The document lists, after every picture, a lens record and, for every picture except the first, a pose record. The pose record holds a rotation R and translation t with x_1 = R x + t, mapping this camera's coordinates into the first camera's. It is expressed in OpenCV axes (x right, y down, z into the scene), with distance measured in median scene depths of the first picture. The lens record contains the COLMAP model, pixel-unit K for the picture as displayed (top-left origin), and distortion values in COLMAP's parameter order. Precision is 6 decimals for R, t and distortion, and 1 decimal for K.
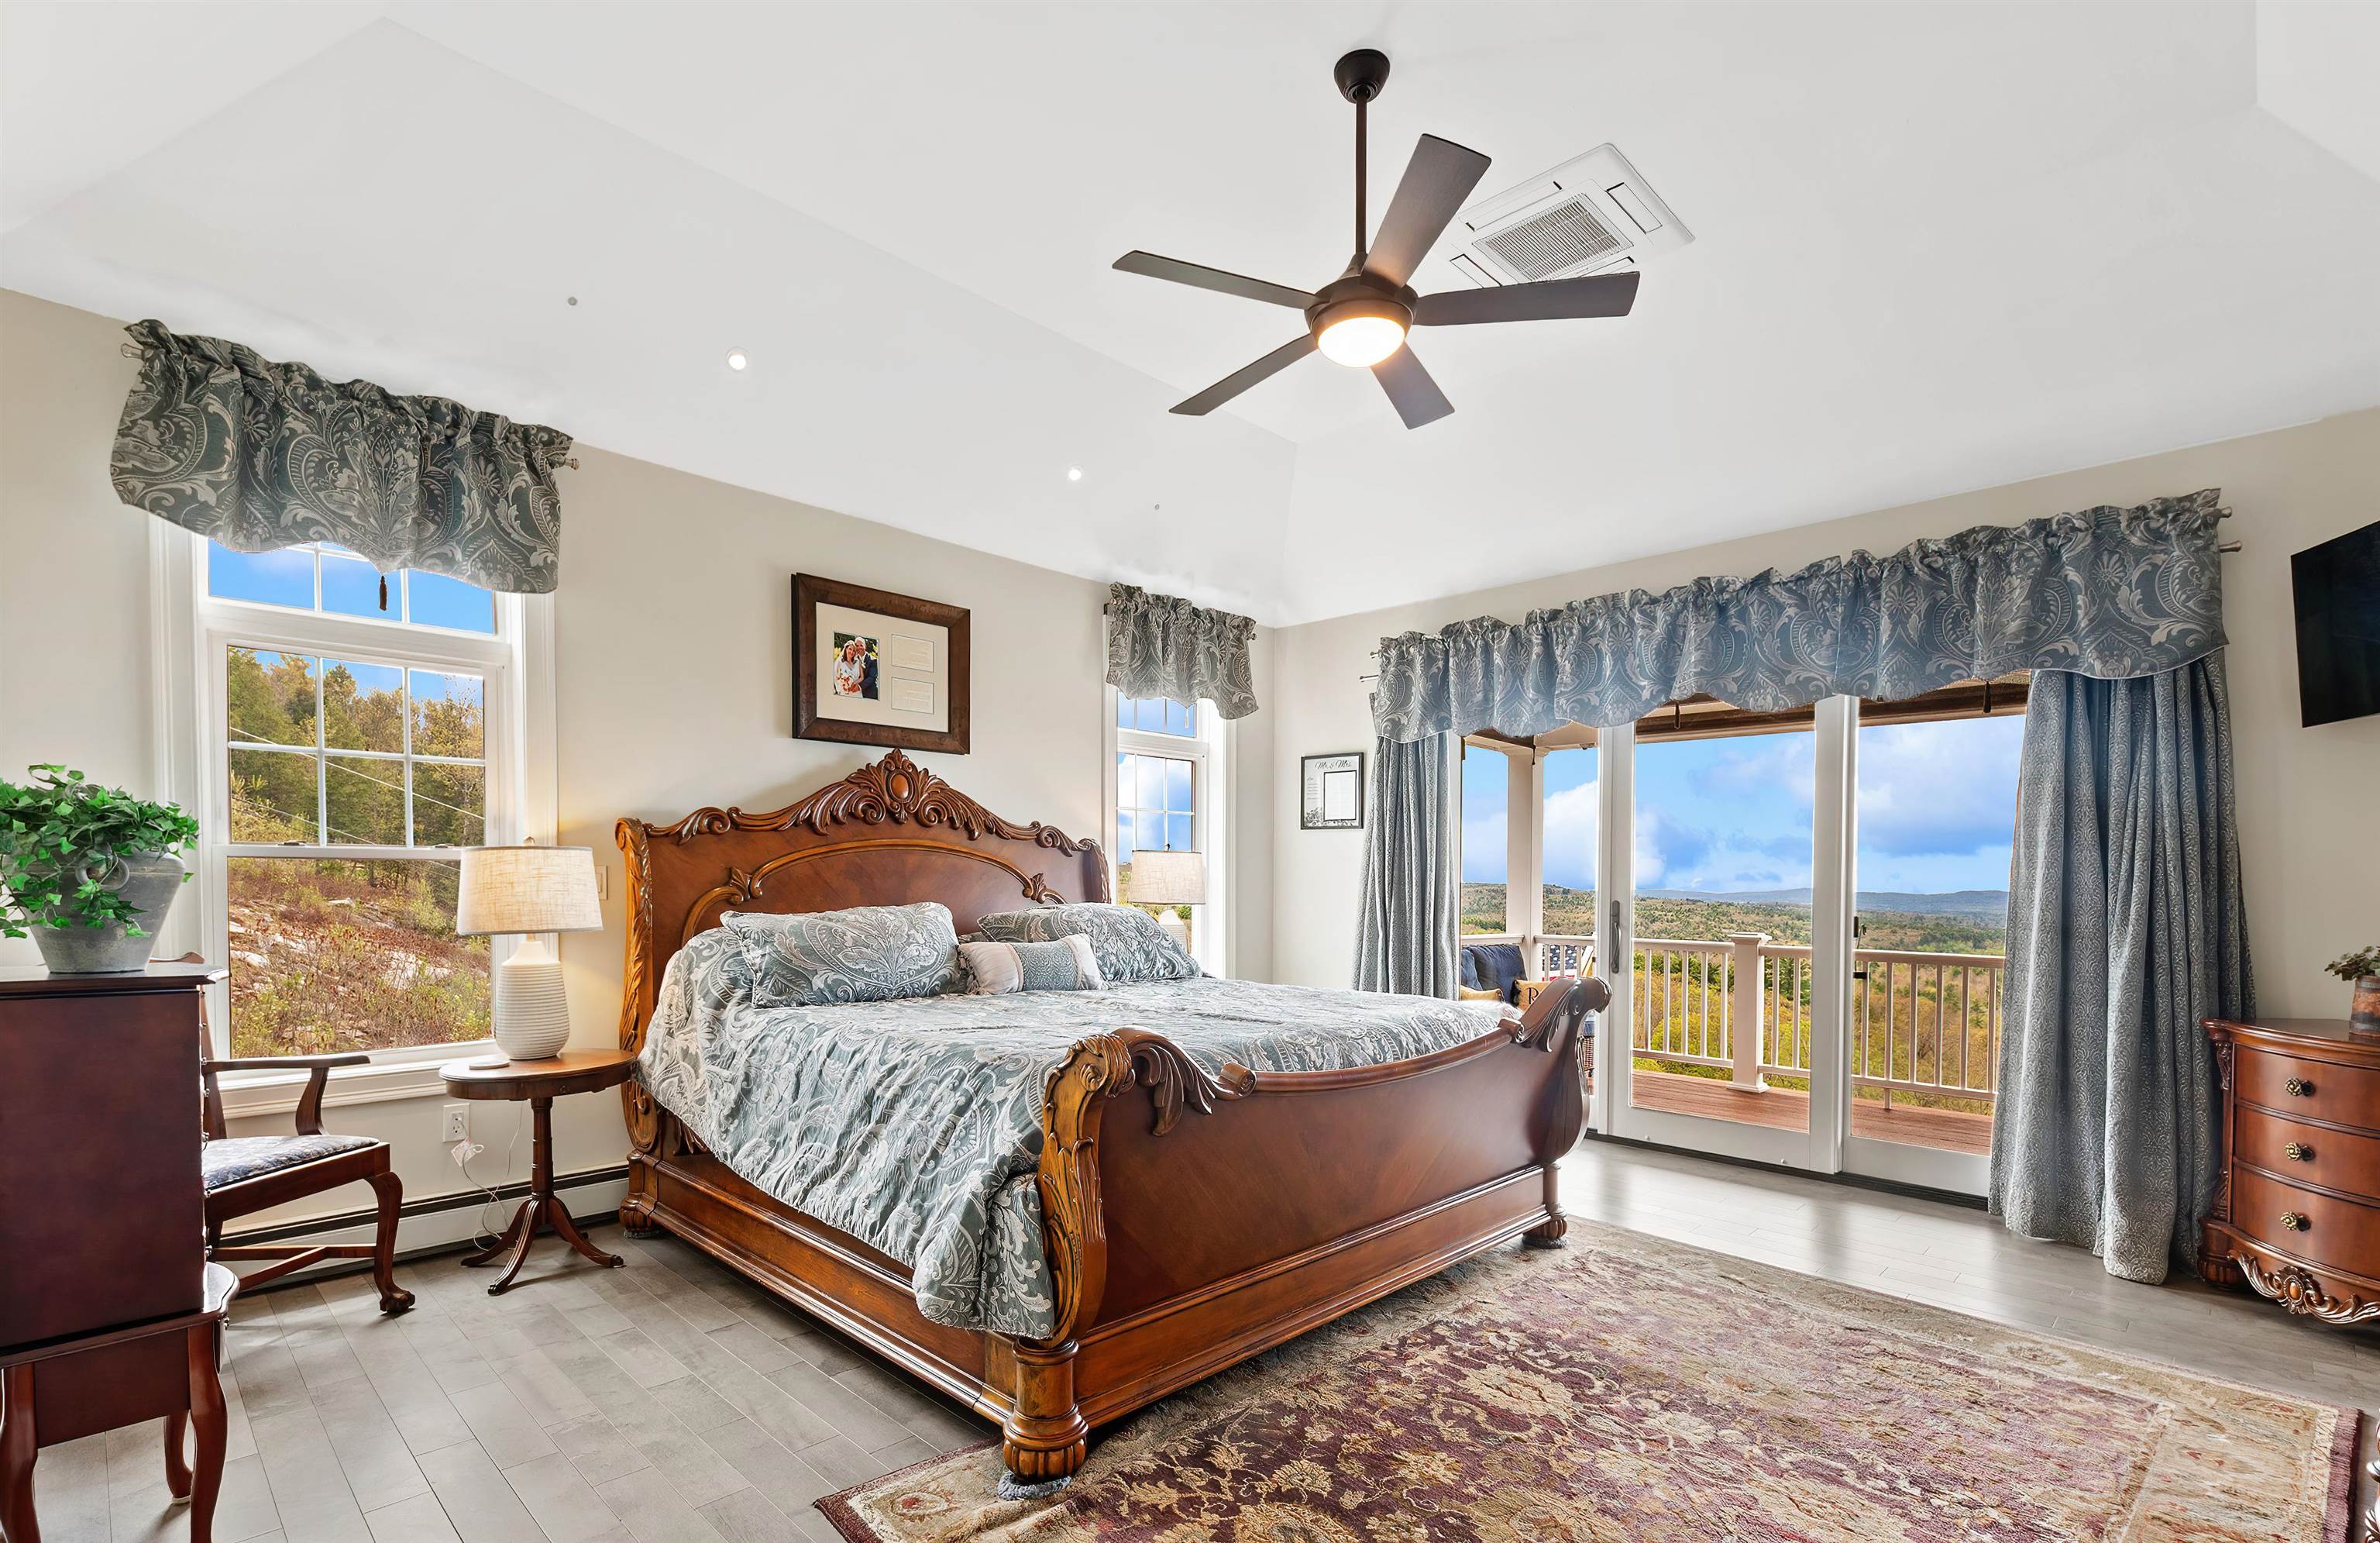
lens RADIAL K [[1088.7, 0, 1188.4], [0, 1088.7, 883.6], [0, 0, 1]] dist [0.012611, 0.000118]
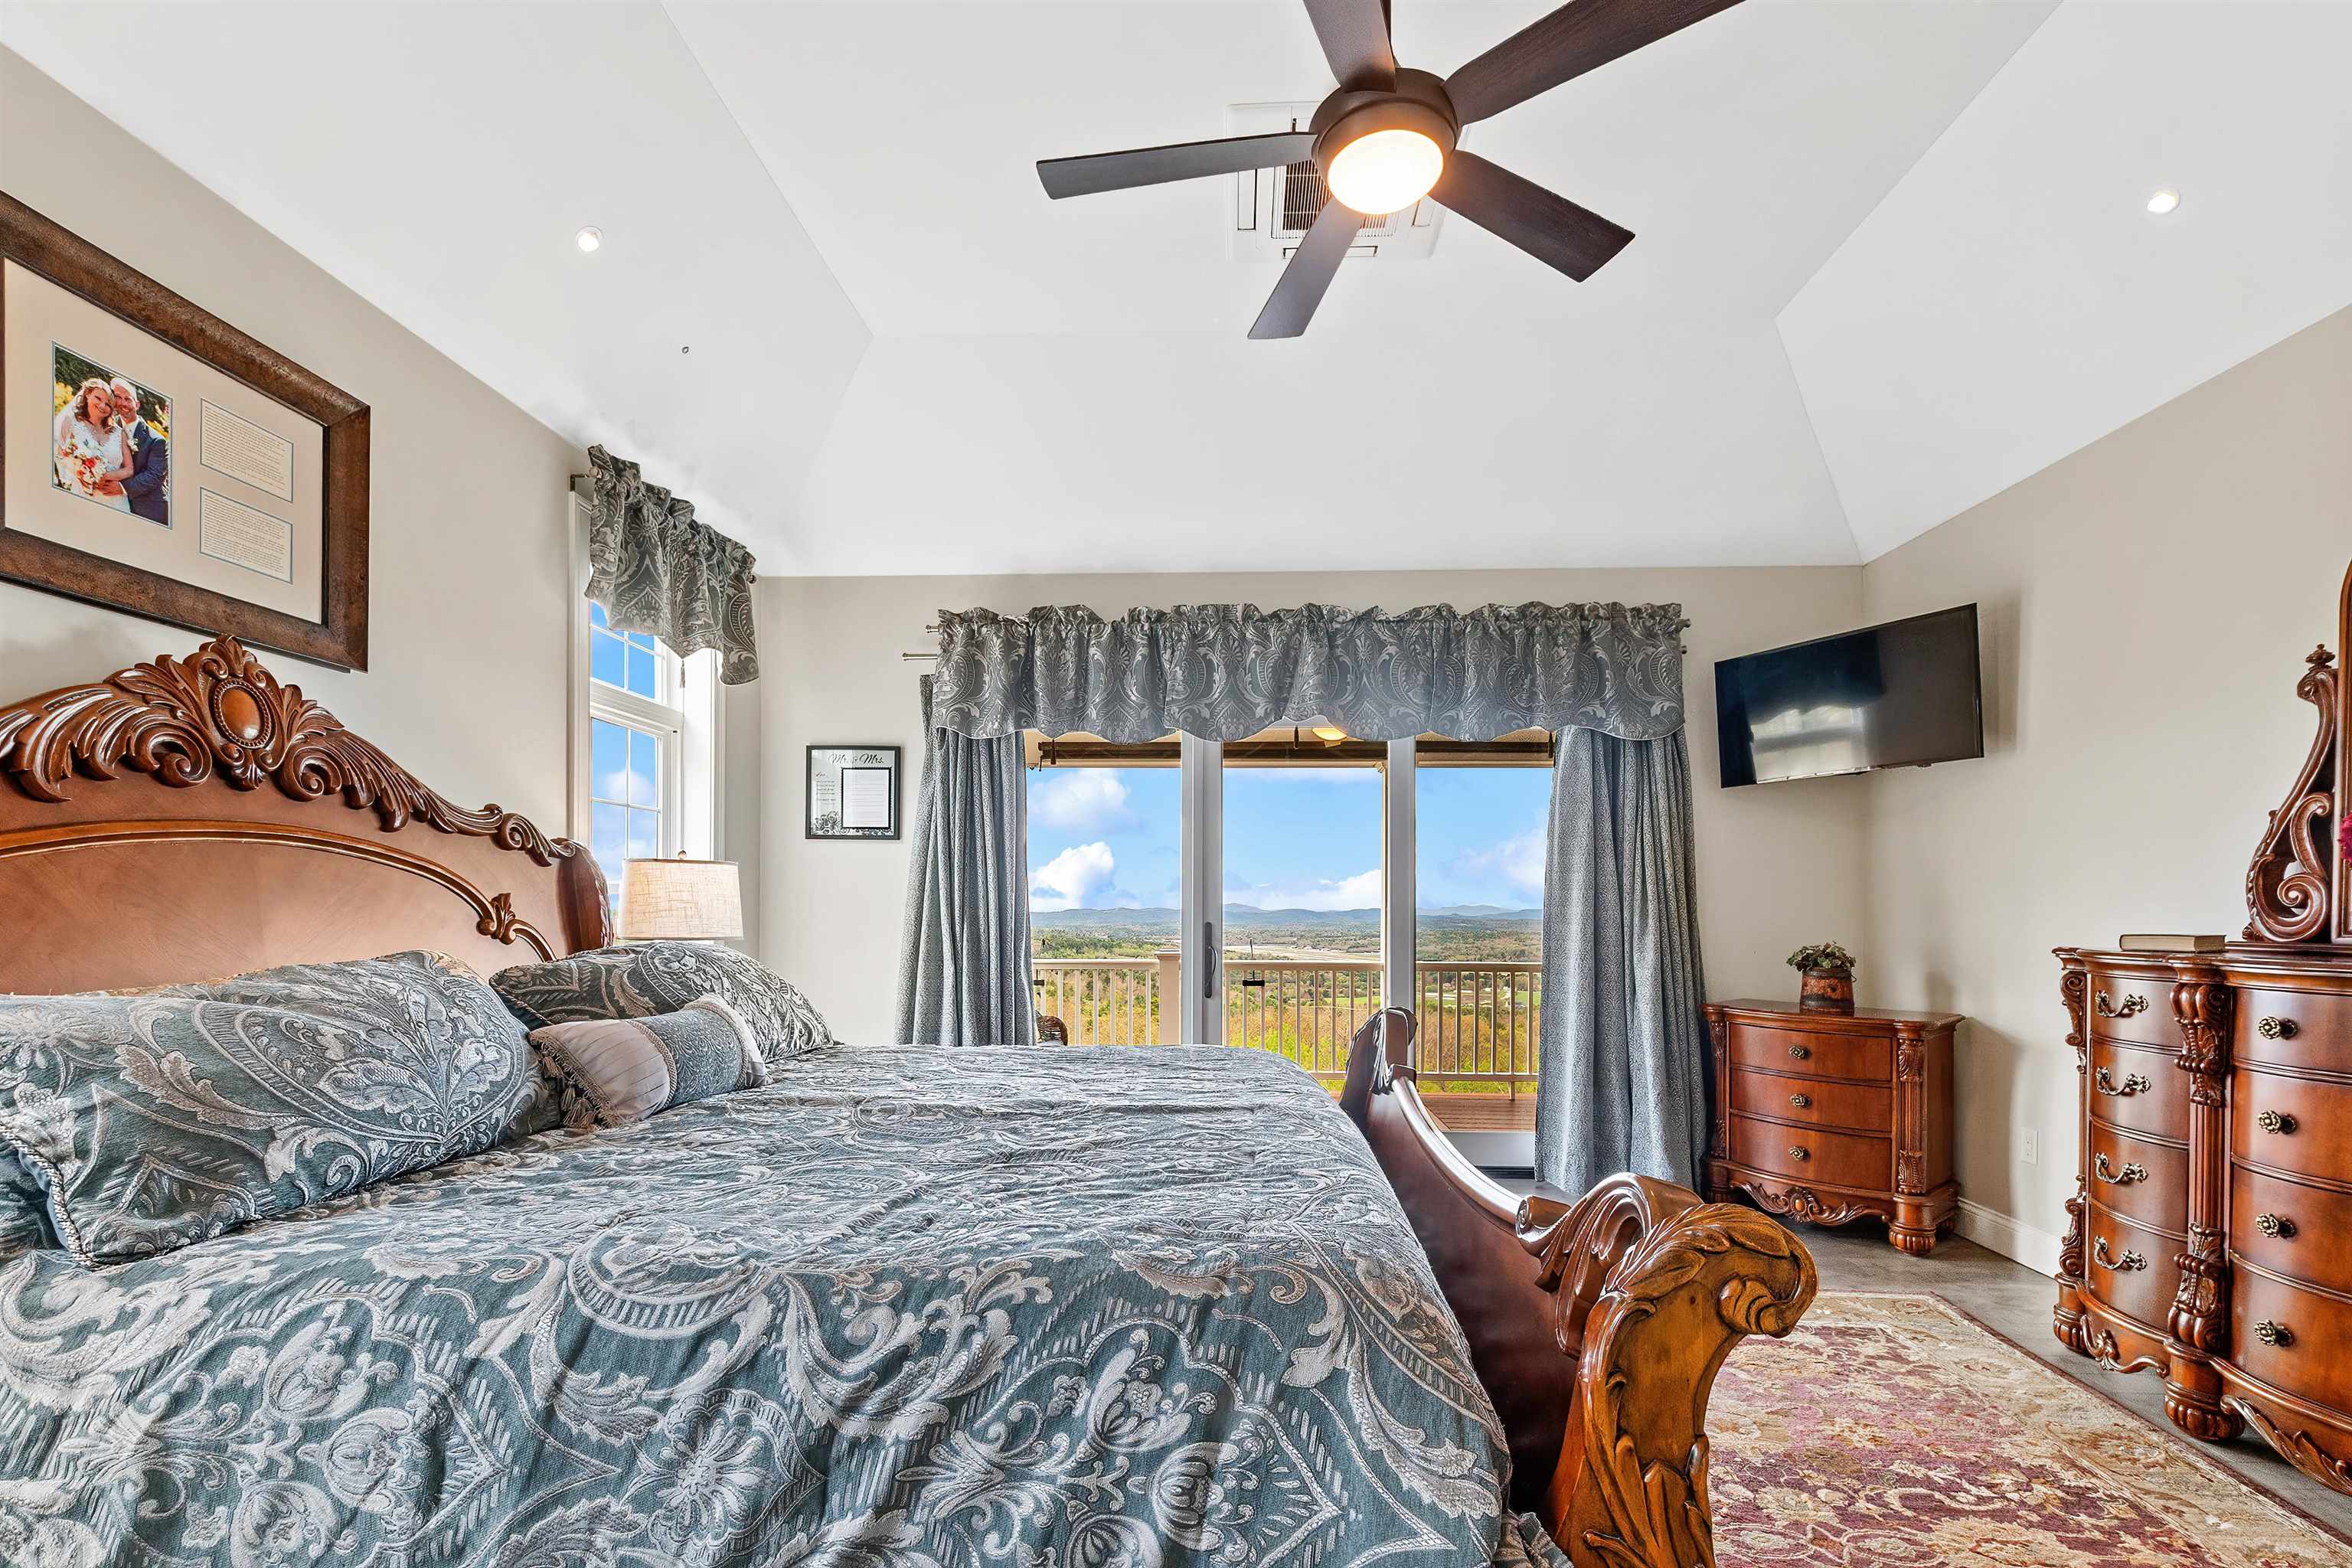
lens RADIAL K [[1037.5, 0, 1199.4], [0, 1037.5, 887.5], [0, 0, 1]] dist [0.011726, 0.000762]
pose [[0.740431, 0.006097, 0.672104, -0.265563], [0.006696, 0.999842, -0.016447, -0.000615], [-0.672099, 0.016678, 0.740274, 0.370954]]
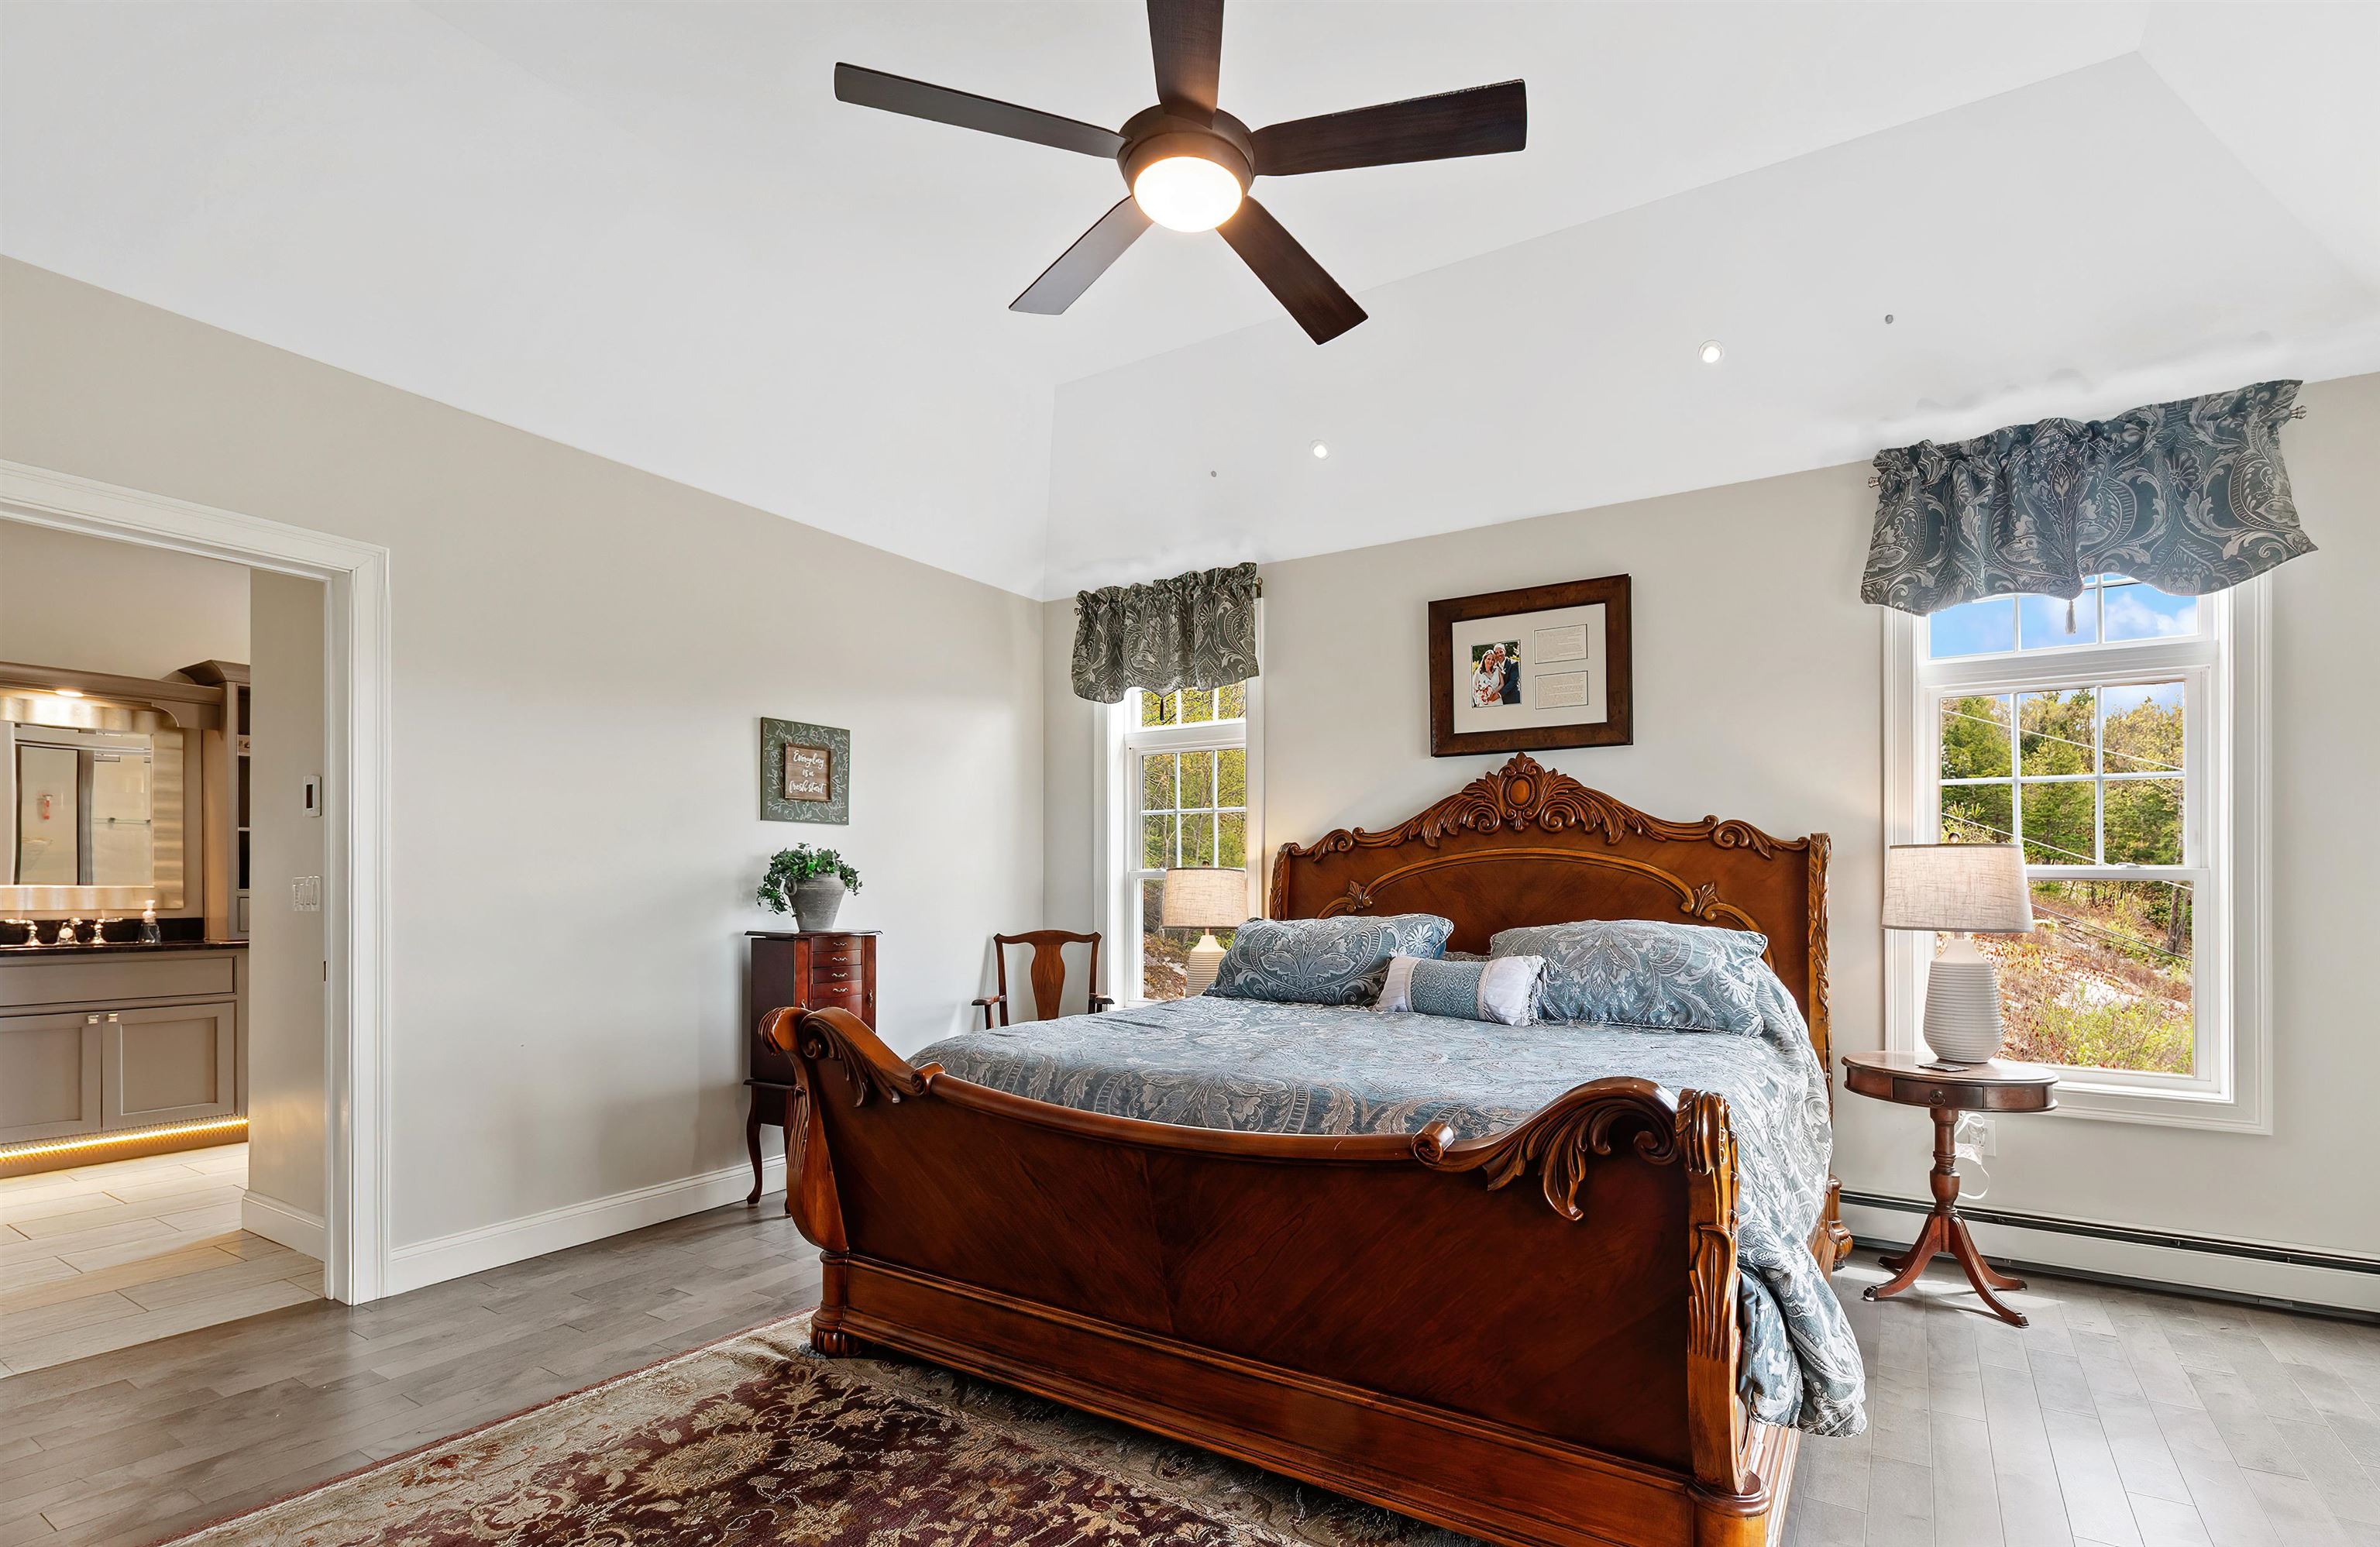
lens RADIAL K [[1085.6, 0, 1278.3], [0, 1085.6, 891.0], [0, 0, 1]] dist [0.000653, 0.000144]
pose [[0.248052, -0.004982, -0.968734, 0.600024], [-0.003939, 0.999973, -0.006151, 0.003072], [0.968739, 0.005341, 0.248026, 0.572999]]
